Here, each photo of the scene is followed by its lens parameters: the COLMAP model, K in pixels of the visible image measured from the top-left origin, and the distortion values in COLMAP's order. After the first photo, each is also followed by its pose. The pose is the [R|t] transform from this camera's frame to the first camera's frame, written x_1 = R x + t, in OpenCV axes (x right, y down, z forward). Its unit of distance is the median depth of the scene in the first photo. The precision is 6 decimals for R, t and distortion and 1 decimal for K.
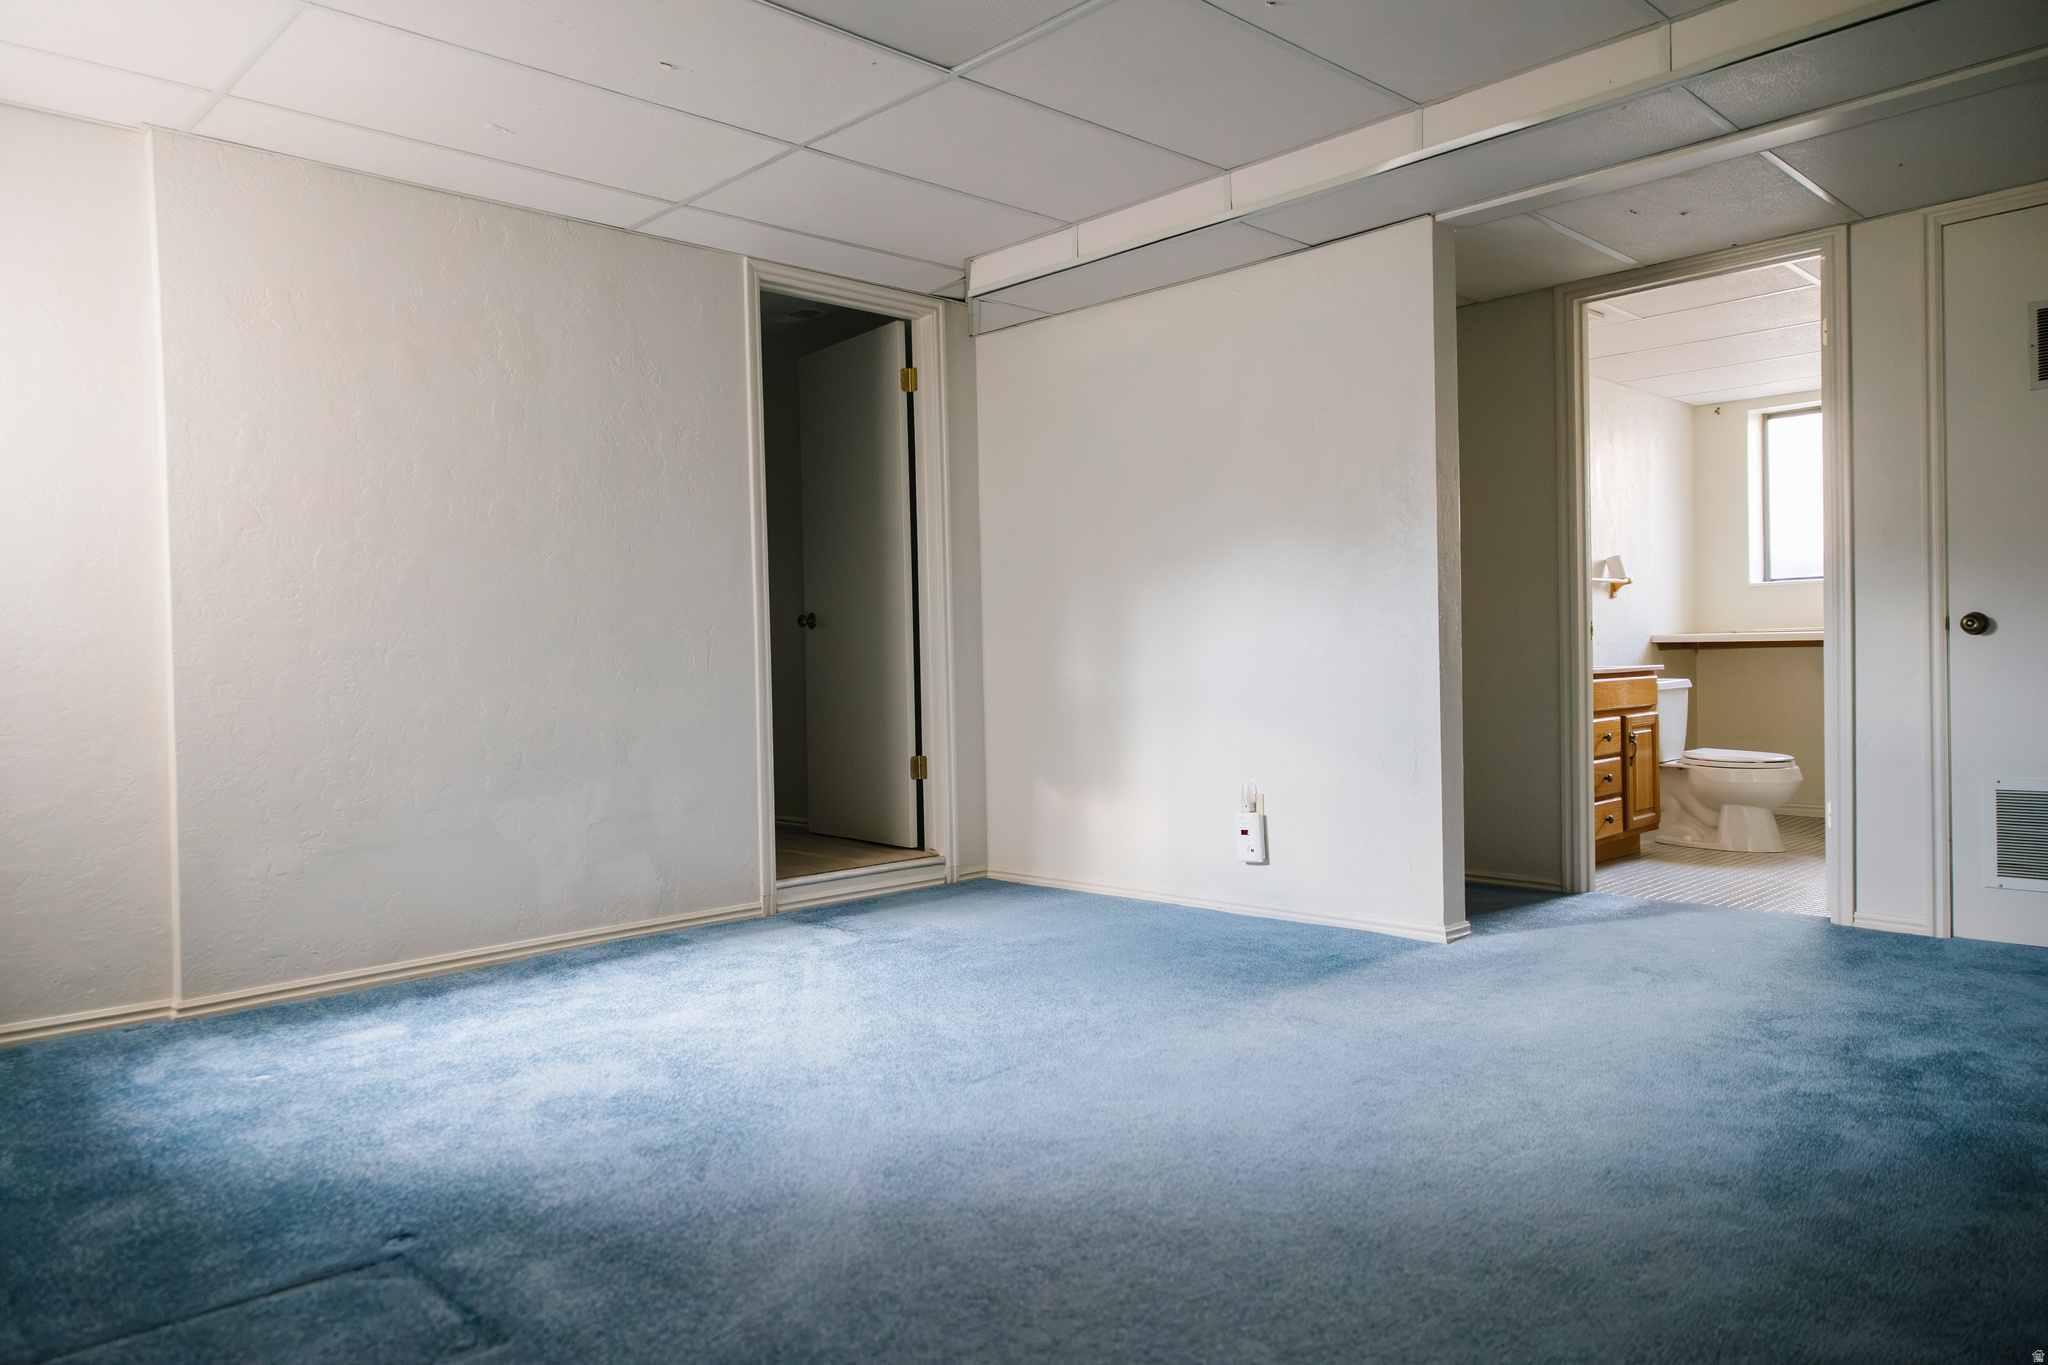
lens RADIAL K [[1394.1, 0, 1031.0], [0, 1394.1, 678.4], [0, 0, 1]] dist [-0.012562, -0.003562]
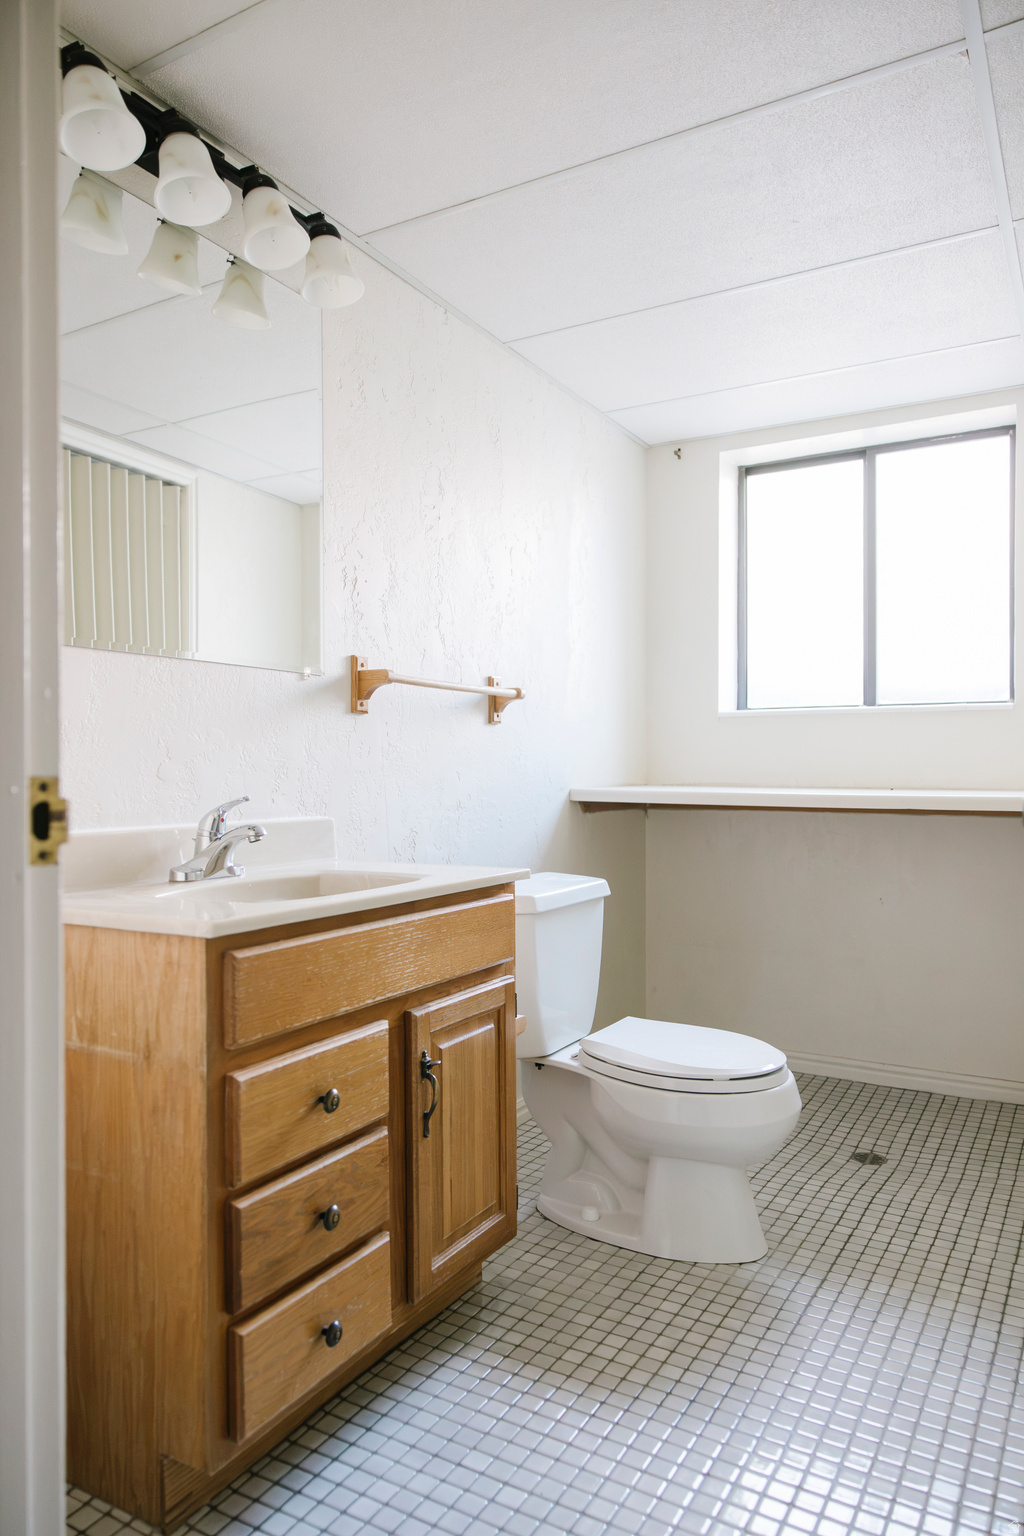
lens RADIAL K [[1045.6, 0, 507.9], [0, 1045.6, 773.1], [0, 0, 1]] dist [-0.012562, -0.003562]
pose [[0.962678, 0.026206, 0.269376, 0.335835], [-0.020468, 0.999500, -0.024086, -0.029794], [-0.269873, 0.017673, 0.962734, 0.640204]]
